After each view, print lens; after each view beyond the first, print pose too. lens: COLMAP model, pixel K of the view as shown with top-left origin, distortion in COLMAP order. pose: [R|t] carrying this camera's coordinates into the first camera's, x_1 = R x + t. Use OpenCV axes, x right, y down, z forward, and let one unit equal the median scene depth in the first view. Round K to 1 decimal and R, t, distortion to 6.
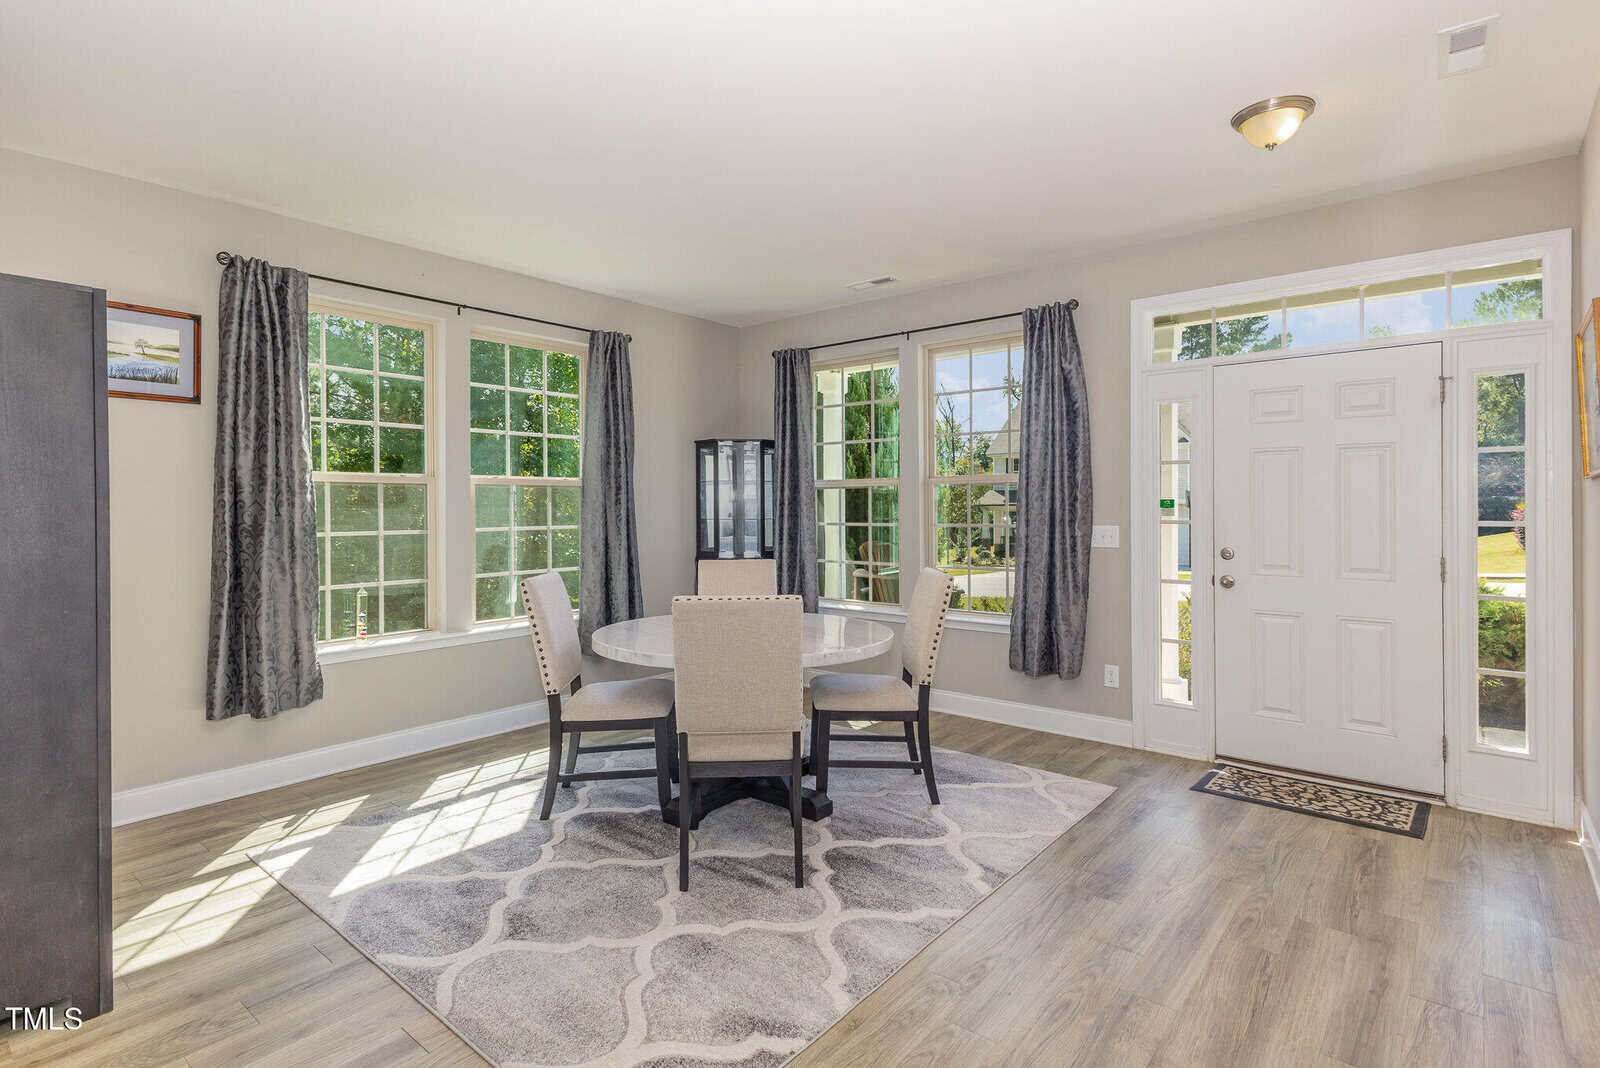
lens RADIAL K [[790.2, 0, 803.1], [0, 790.2, 515.1], [0, 0, 1]] dist [0.002044, 0.000659]
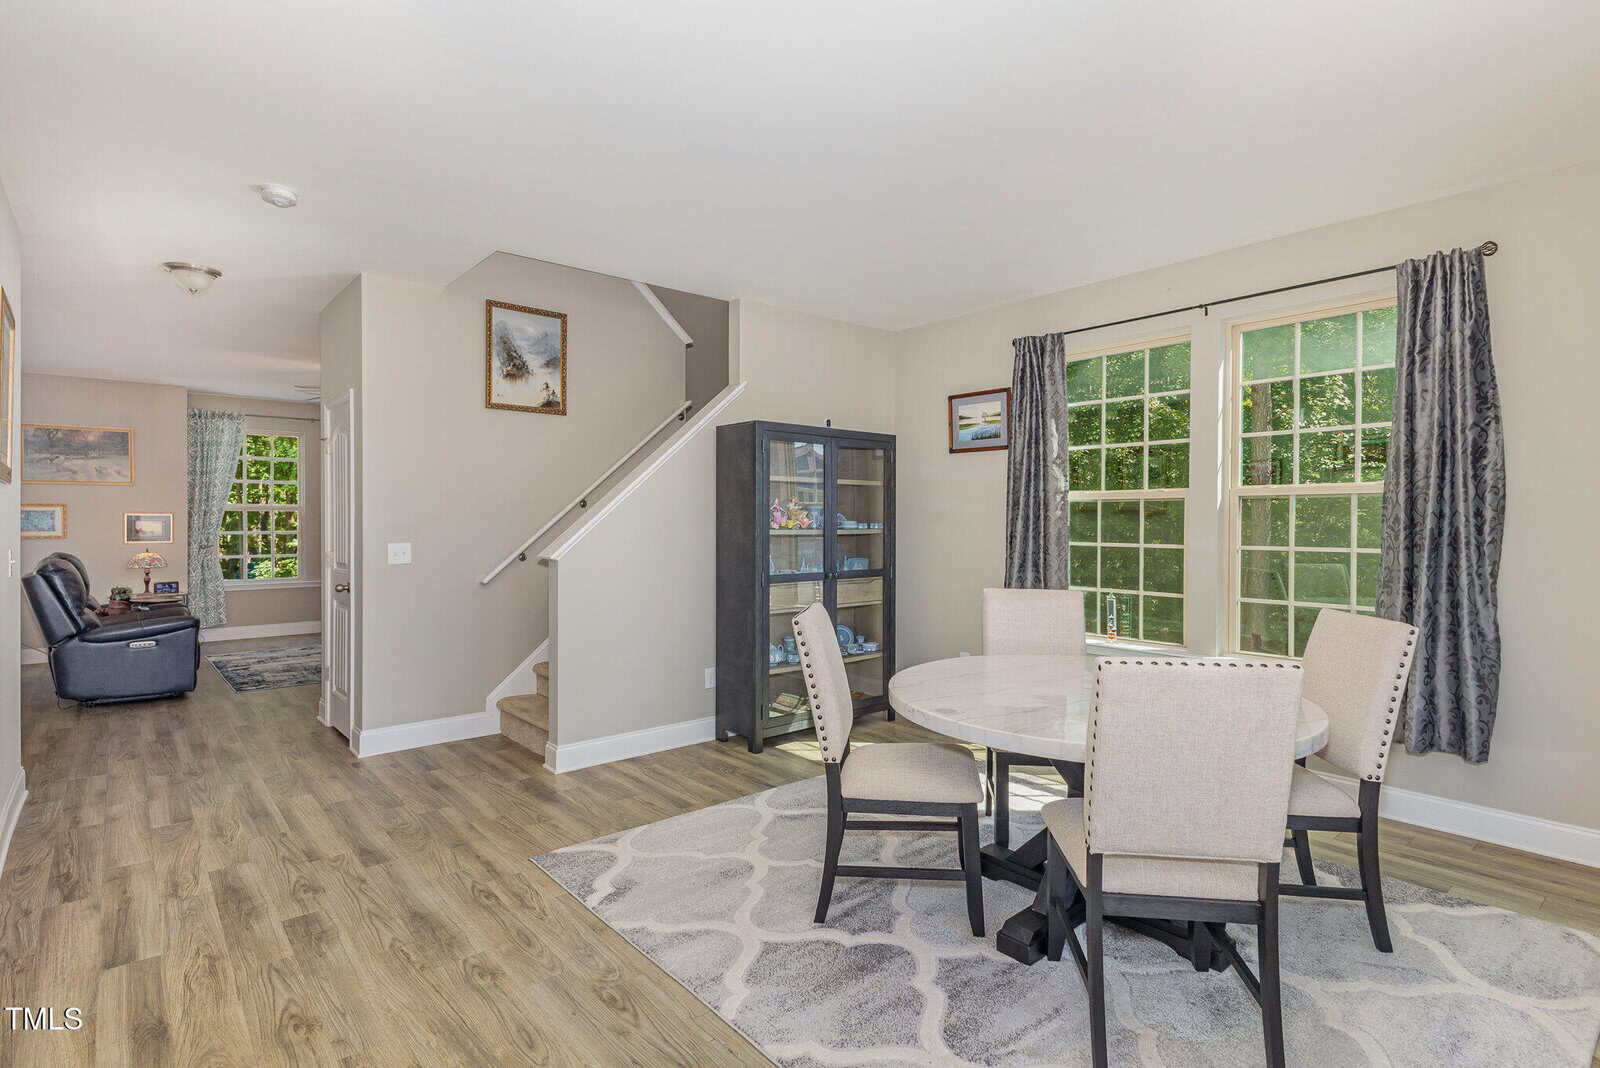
lens RADIAL K [[790.2, 0, 803.1], [0, 790.2, 515.1], [0, 0, 1]] dist [0.002044, 0.000659]
pose [[-0.170058, -0.005641, -0.985418, 0.750835], [-0.014534, 0.999889, -0.003216, -0.010587], [0.985327, 0.013775, -0.170122, 0.914825]]
